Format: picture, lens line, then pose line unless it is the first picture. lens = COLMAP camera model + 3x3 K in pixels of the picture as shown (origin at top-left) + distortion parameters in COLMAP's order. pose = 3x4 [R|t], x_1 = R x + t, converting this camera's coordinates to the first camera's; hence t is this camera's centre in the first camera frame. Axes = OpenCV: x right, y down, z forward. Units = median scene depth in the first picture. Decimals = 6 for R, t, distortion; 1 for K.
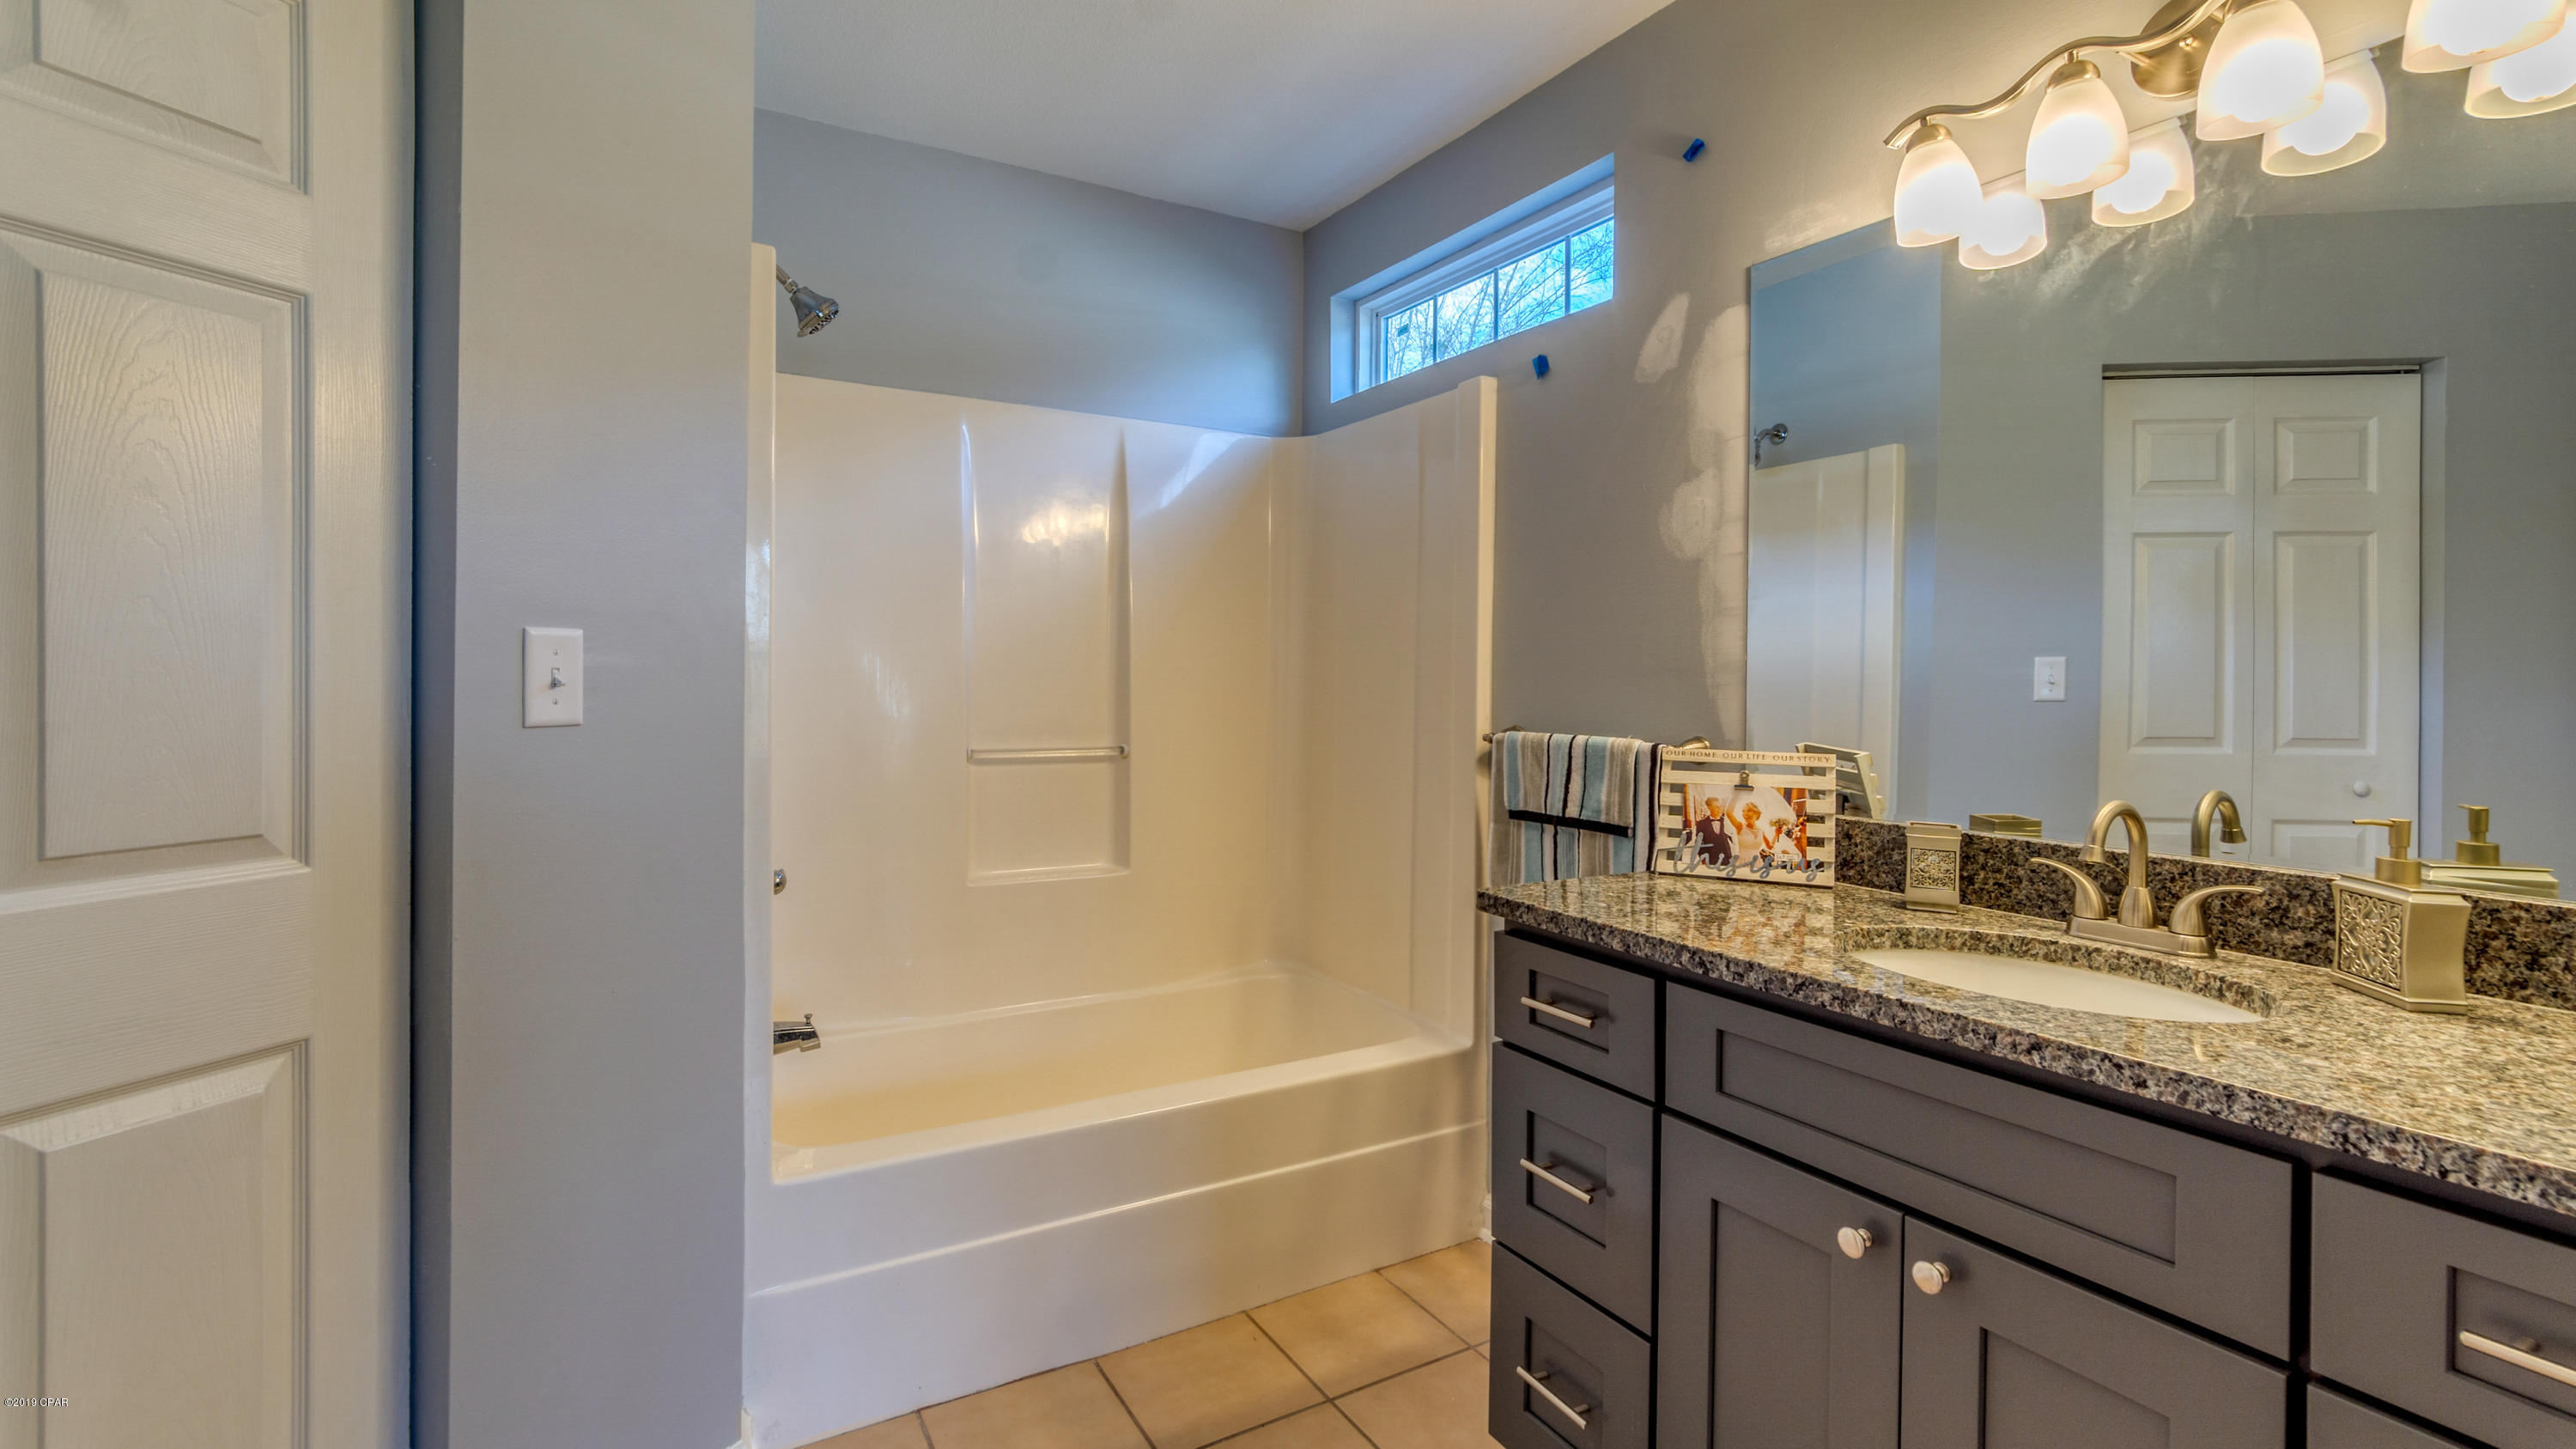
lens RADIAL K [[1184.2, 0, 1267.4], [0, 1184.2, 669.8], [0, 0, 1]] dist [0.001135, 0.001499]
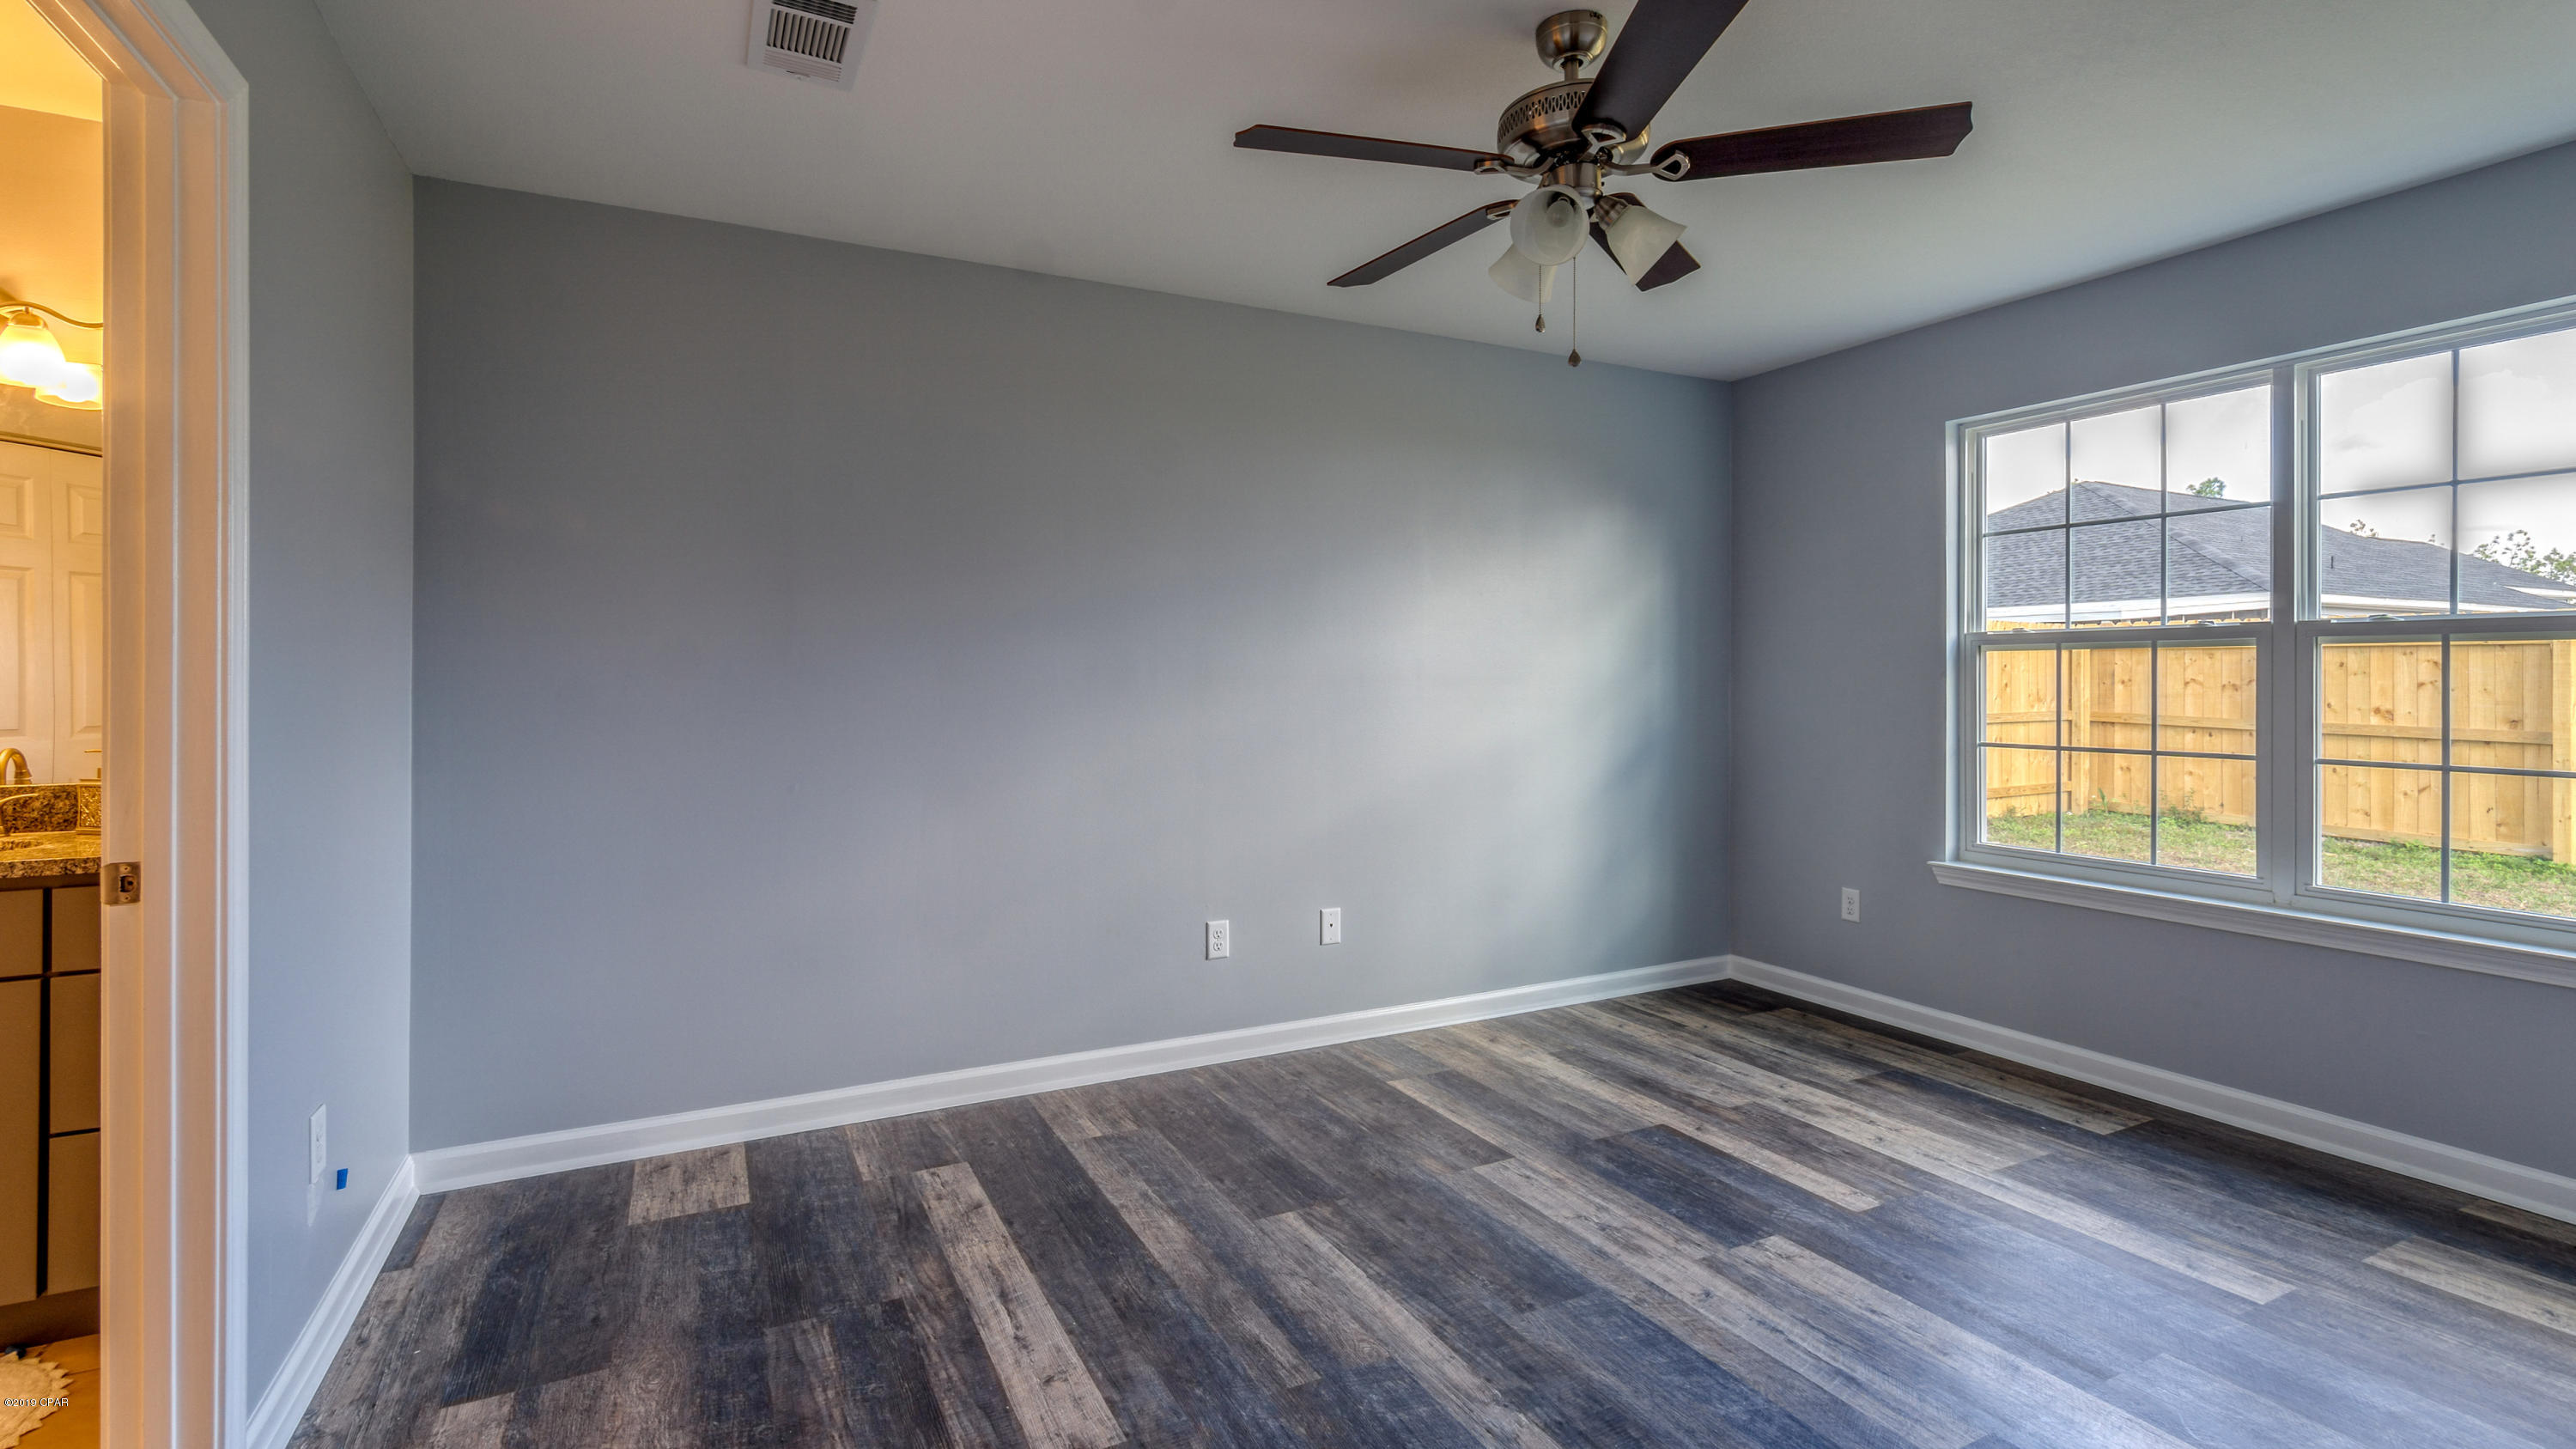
lens RADIAL K [[1184.2, 0, 1289.7], [0, 1184.2, 686.7], [0, 0, 1]] dist [0.001135, 0.001499]
pose [[0.083247, -0.010986, 0.996468, -0.714212], [0.002923, 0.999938, 0.010780, 0.001802], [-0.996525, 0.002015, 0.083274, -0.932391]]
